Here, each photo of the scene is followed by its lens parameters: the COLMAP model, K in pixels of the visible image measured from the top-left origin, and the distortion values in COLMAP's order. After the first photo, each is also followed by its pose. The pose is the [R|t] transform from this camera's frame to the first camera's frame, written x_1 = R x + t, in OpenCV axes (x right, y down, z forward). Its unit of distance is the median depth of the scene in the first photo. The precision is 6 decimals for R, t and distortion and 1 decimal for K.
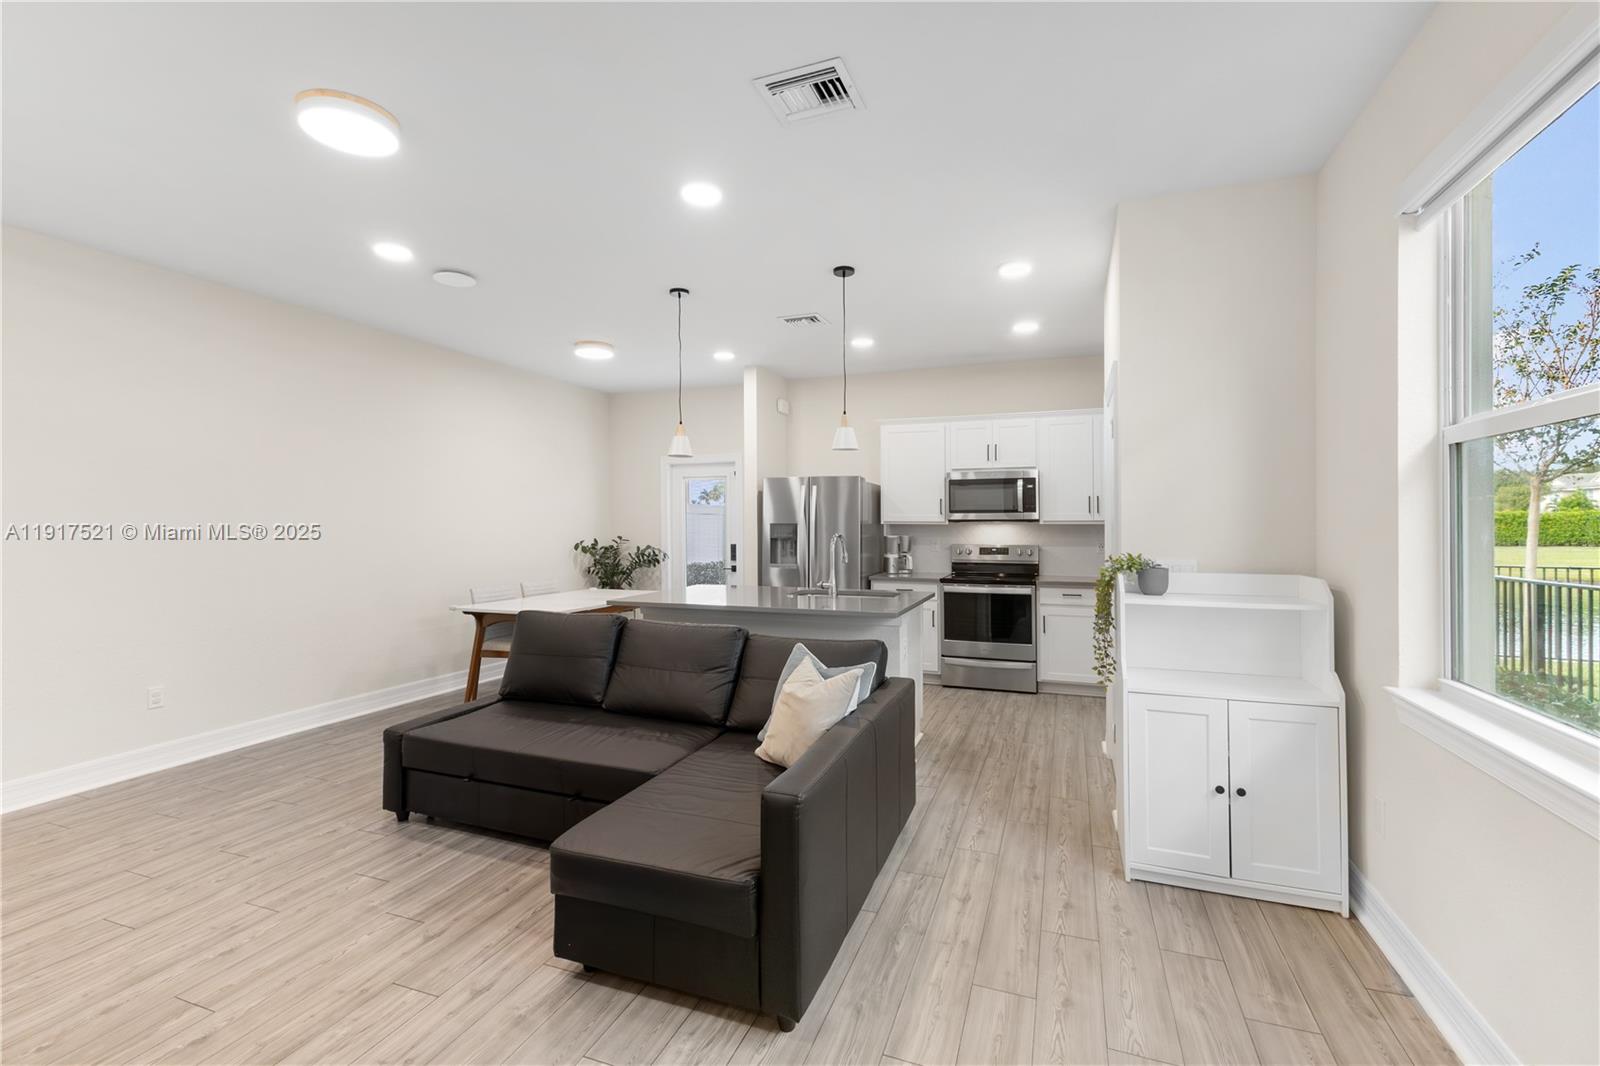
lens RADIAL K [[699.4, 0, 798.6], [0, 699.4, 525.6], [0, 0, 1]] dist [0.021969, -0.000267]
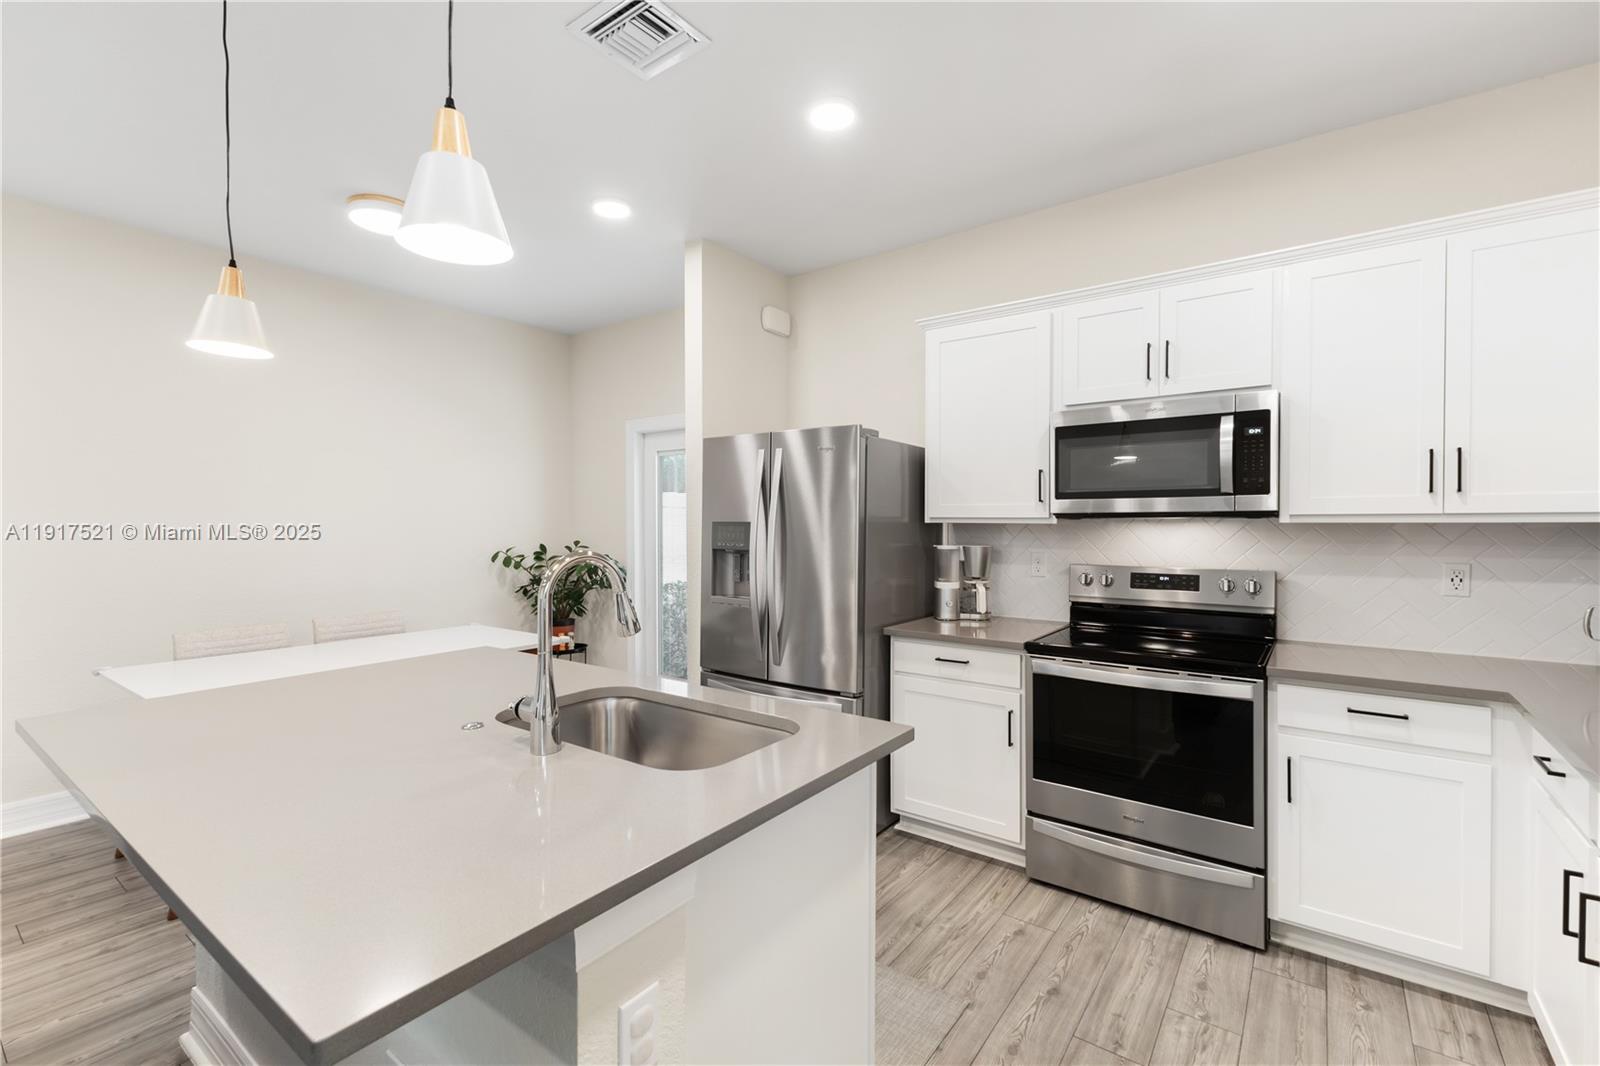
lens RADIAL K [[699.4, 0, 807.0], [0, 699.4, 539.0], [0, 0, 1]] dist [0.021969, -0.000267]
pose [[0.965513, 0.003754, -0.260327, 0.175348], [0.002625, 0.999705, 0.024153, -0.003070], [0.260341, -0.024003, 0.965218, 0.502931]]
